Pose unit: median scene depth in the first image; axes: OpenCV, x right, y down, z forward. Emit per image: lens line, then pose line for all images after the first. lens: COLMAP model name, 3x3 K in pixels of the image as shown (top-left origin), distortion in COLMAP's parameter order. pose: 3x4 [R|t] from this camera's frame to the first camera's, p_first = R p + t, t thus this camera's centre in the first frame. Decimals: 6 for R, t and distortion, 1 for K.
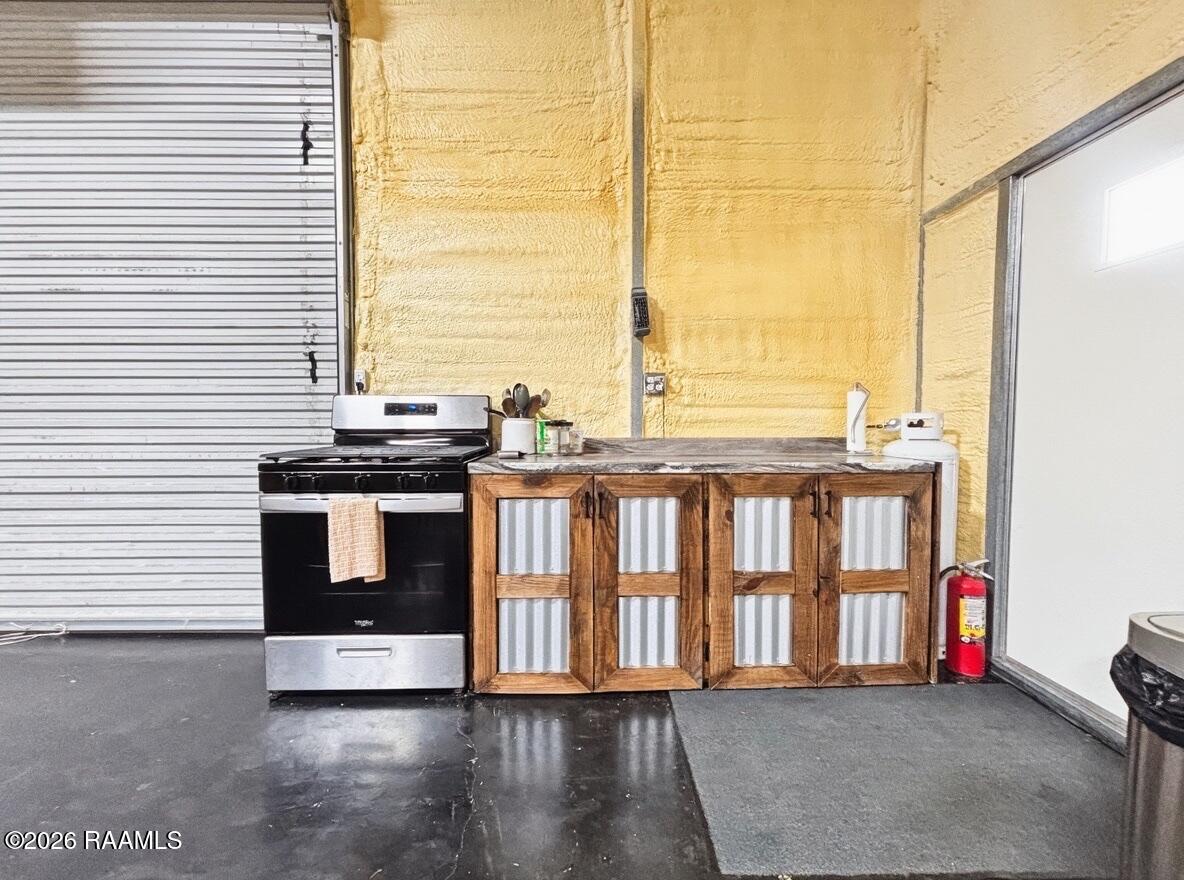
lens RADIAL K [[480.7, 0, 585.2], [0, 480.7, 434.2], [0, 0, 1]] dist [0.000726, 0.000084]
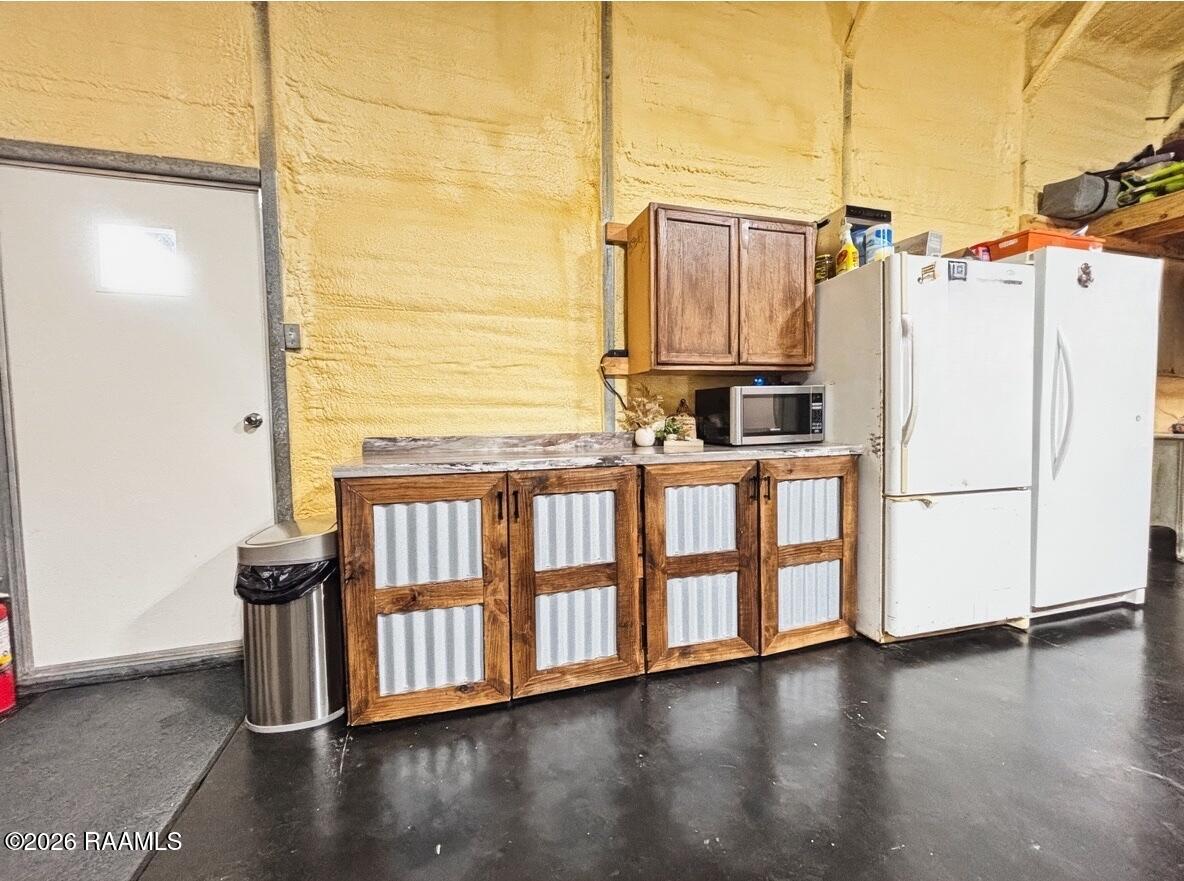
lens RADIAL K [[480.7, 0, 596.3], [0, 480.7, 440.5], [0, 0, 1]] dist [0.000726, 0.000084]
pose [[-0.293750, -0.047539, 0.954699, -0.298118], [0.048394, 0.996742, 0.064523, 0.001675], [-0.954657, 0.065155, -0.290492, 0.156931]]
